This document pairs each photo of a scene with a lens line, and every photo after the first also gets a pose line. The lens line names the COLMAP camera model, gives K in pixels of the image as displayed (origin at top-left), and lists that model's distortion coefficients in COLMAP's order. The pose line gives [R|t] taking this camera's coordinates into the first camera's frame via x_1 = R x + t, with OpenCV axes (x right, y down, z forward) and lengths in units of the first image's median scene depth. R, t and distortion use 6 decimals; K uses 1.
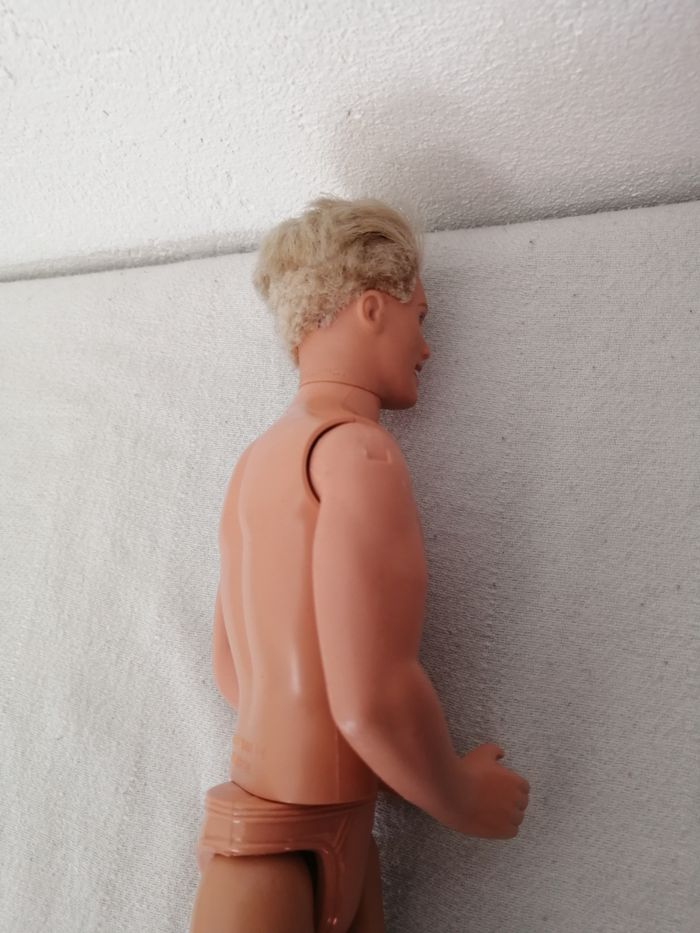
lens RADIAL K [[736.6, 0, 345.4], [0, 736.6, 469.7], [0, 0, 1]] dist [-0.044847, 0.068319]
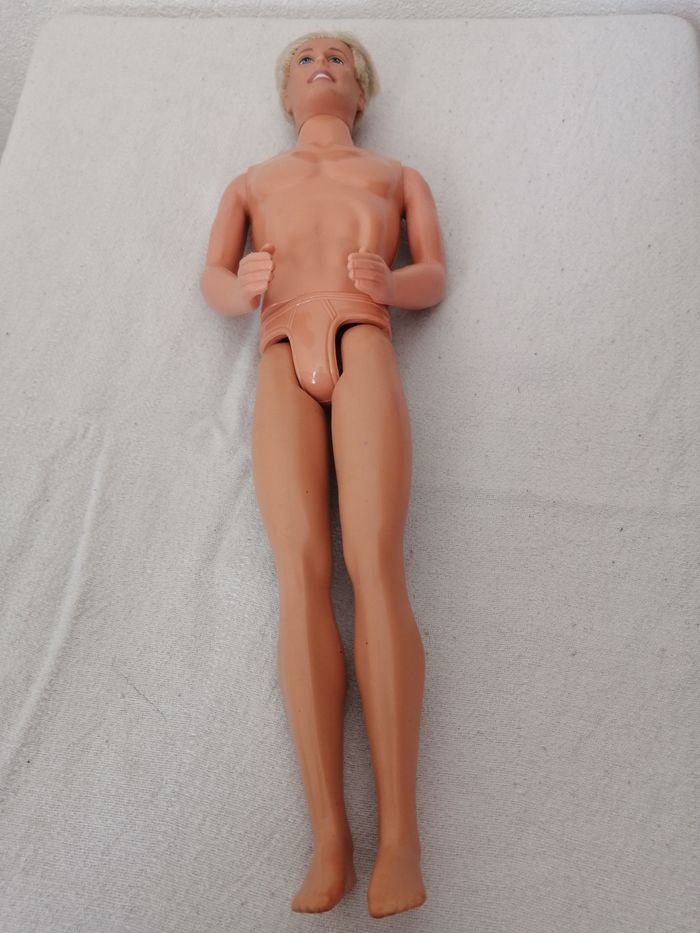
lens RADIAL K [[736.6, 0, 345.4], [0, 736.6, 469.7], [0, 0, 1]] dist [-0.044847, 0.068319]
pose [[0.961634, 0.108562, 0.251939, -0.314925], [-0.064187, 0.981914, -0.178117, 0.973932], [-0.266719, 0.155112, 0.951210, -0.372793]]
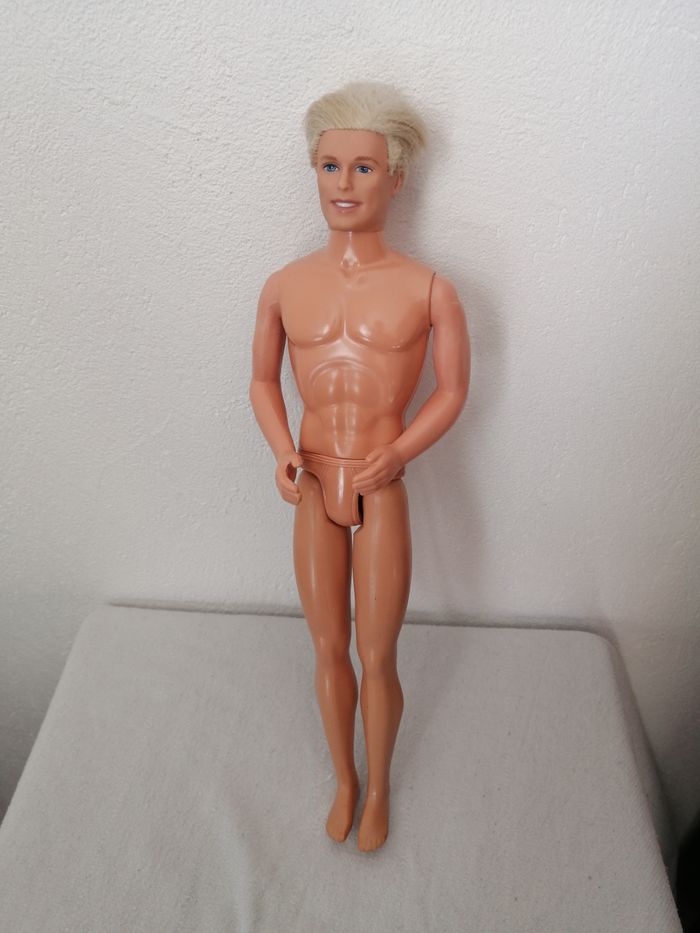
lens RADIAL K [[736.6, 0, 345.4], [0, 736.6, 469.7], [0, 0, 1]] dist [-0.044847, 0.068319]
pose [[0.949300, 0.244235, 0.197936, -0.484389], [-0.082072, 0.800329, -0.593918, 0.567073], [-0.303470, 0.547561, 0.779797, -0.815170]]
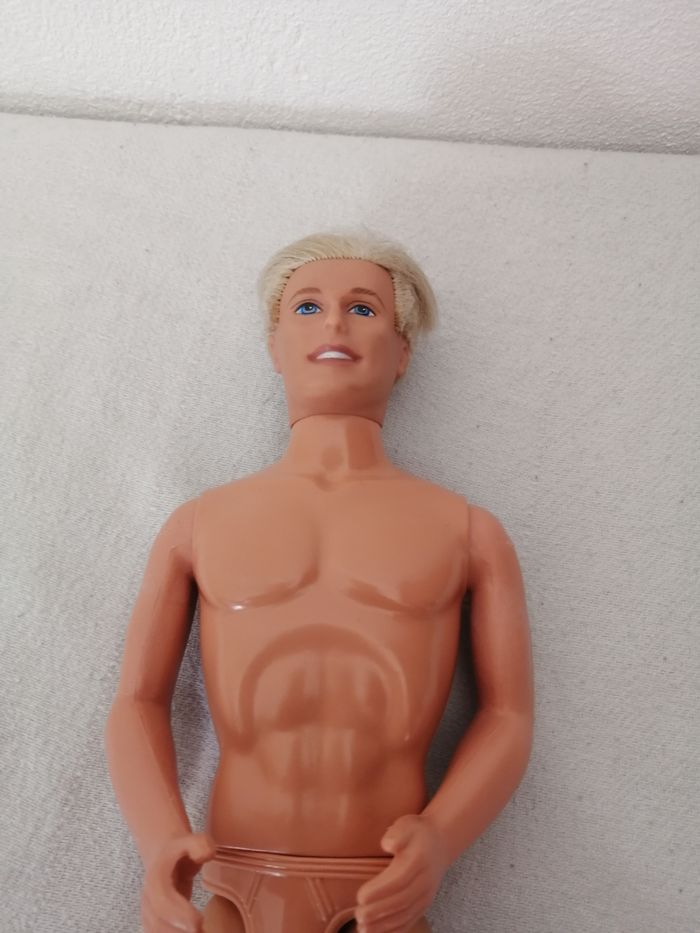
lens RADIAL K [[736.6, 0, 345.4], [0, 736.6, 469.7], [0, 0, 1]] dist [-0.044847, 0.068319]
pose [[0.962364, 0.125817, 0.240885, -0.249766], [-0.115791, 0.991728, -0.055391, 0.200433], [-0.245862, 0.025414, 0.968972, 0.081958]]
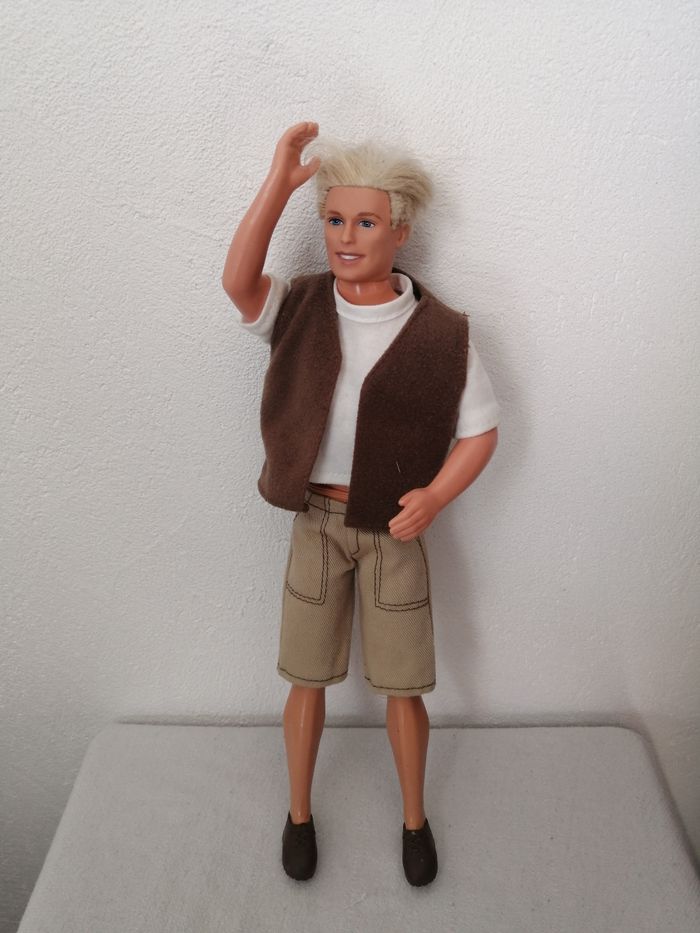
lens RADIAL K [[736.6, 0, 345.4], [0, 736.6, 469.7], [0, 0, 1]] dist [-0.044847, 0.068319]
pose [[0.956518, 0.238435, 0.167992, -0.524142], [-0.038517, 0.674177, -0.737564, 0.669962], [-0.289118, 0.699023, 0.654047, -0.732006]]
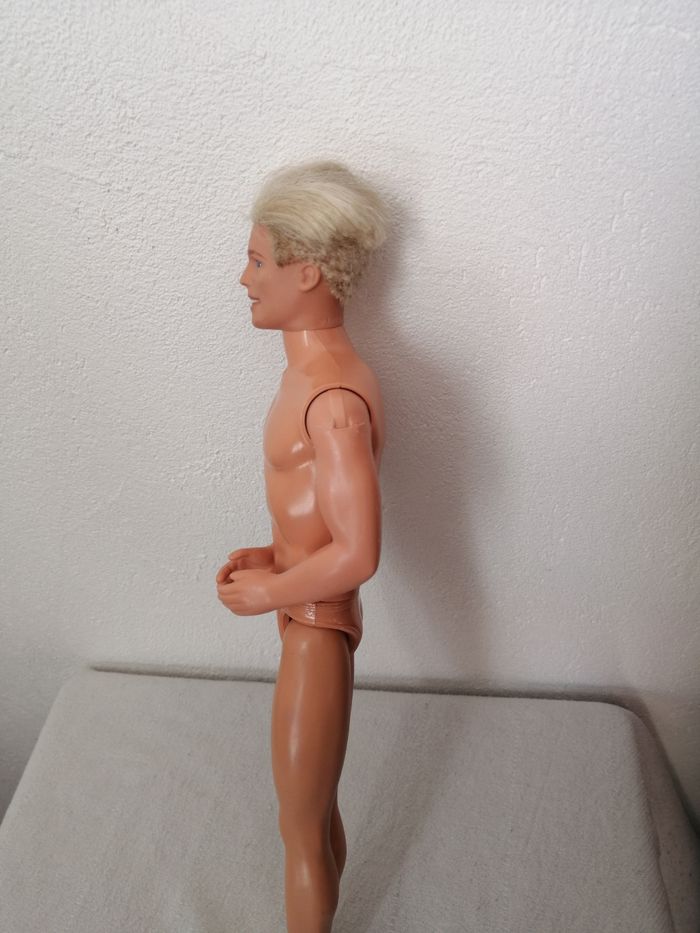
lens RADIAL K [[736.6, 0, 345.4], [0, 736.6, 469.7], [0, 0, 1]] dist [-0.044847, 0.068319]
pose [[0.968377, 0.219957, 0.117753, -0.297994], [-0.114593, 0.811363, -0.573200, 0.302097], [-0.221620, 0.541580, 0.810911, -0.810835]]
